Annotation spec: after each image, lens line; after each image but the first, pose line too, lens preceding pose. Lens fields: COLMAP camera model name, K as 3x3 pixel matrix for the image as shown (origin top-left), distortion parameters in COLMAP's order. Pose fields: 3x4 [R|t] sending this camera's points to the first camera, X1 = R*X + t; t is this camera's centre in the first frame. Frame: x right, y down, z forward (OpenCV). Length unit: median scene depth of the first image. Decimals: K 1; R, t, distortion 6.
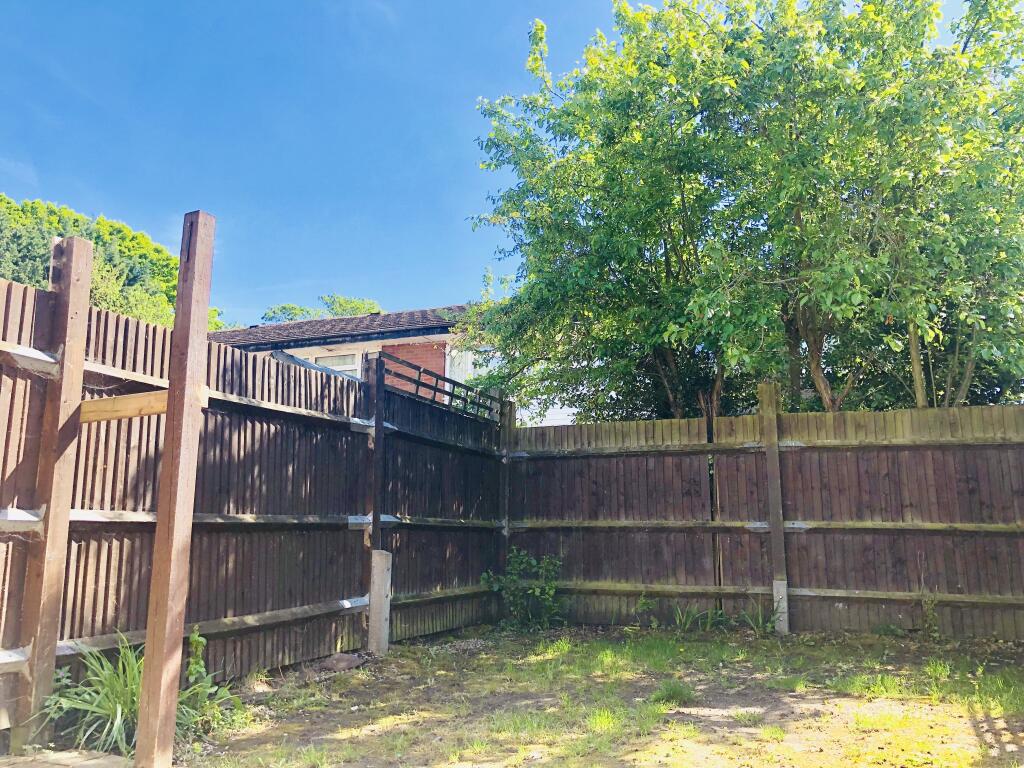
lens RADIAL K [[877.7, 0, 512.0], [0, 877.7, 384.0], [0, 0, 1]] dist [0.062055, -0.118306]
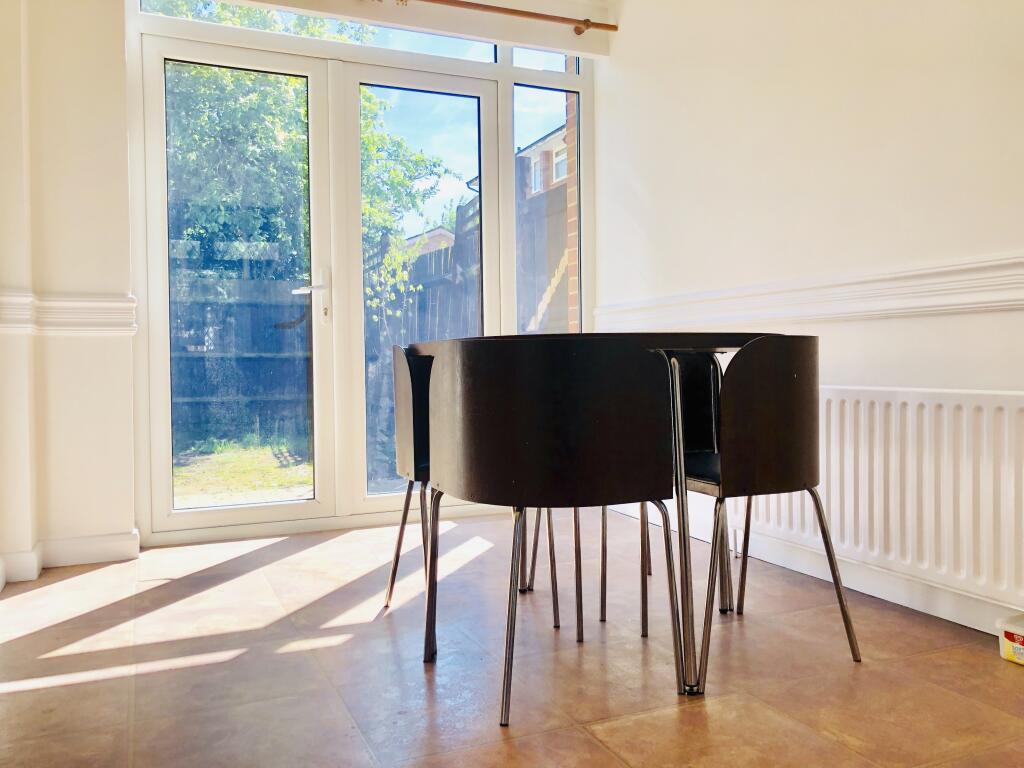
lens RADIAL K [[842.9, 0, 514.6], [0, 842.9, 378.9], [0, 0, 1]] dist [0.015199, 0.004526]
pose [[0.715586, -0.025318, 0.698065, -0.320603], [-0.111220, 0.982465, 0.149643, -0.102792], [-0.689613, -0.184721, 0.700223, -0.525493]]
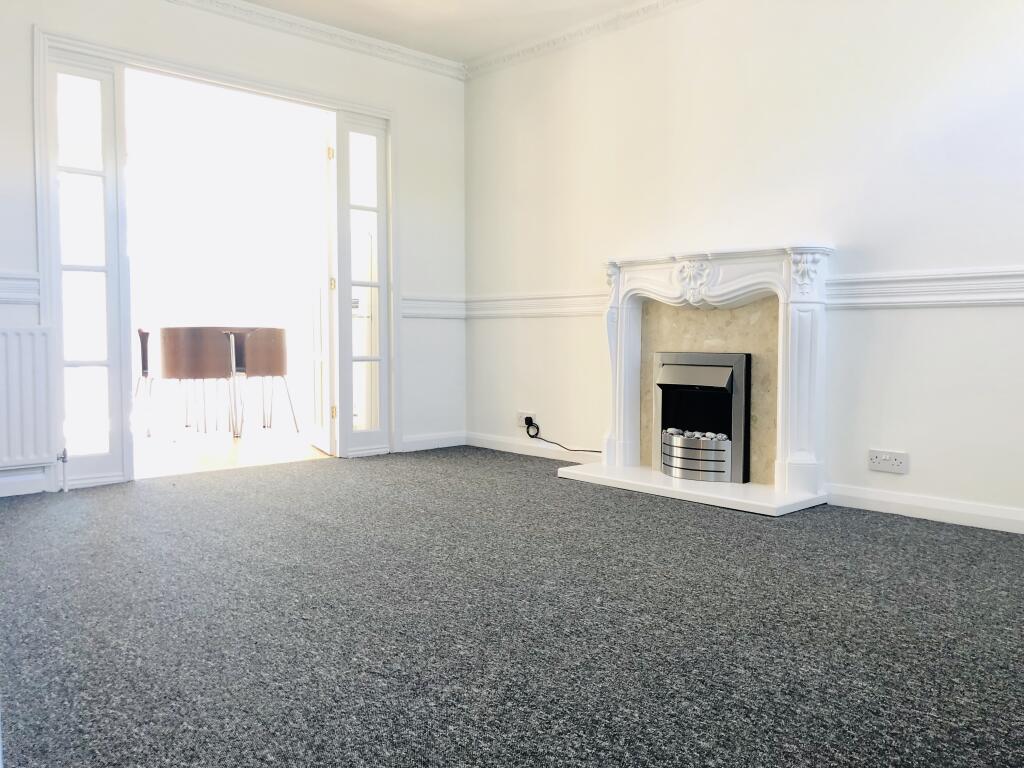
lens RADIAL K [[842.9, 0, 514.6], [0, 842.9, 378.9], [0, 0, 1]] dist [0.015199, 0.004526]
pose [[0.453707, -0.044531, 0.890037, -0.936439], [-0.156896, 0.979158, 0.128970, -0.227200], [-0.877230, -0.198158, 0.437264, -1.245132]]
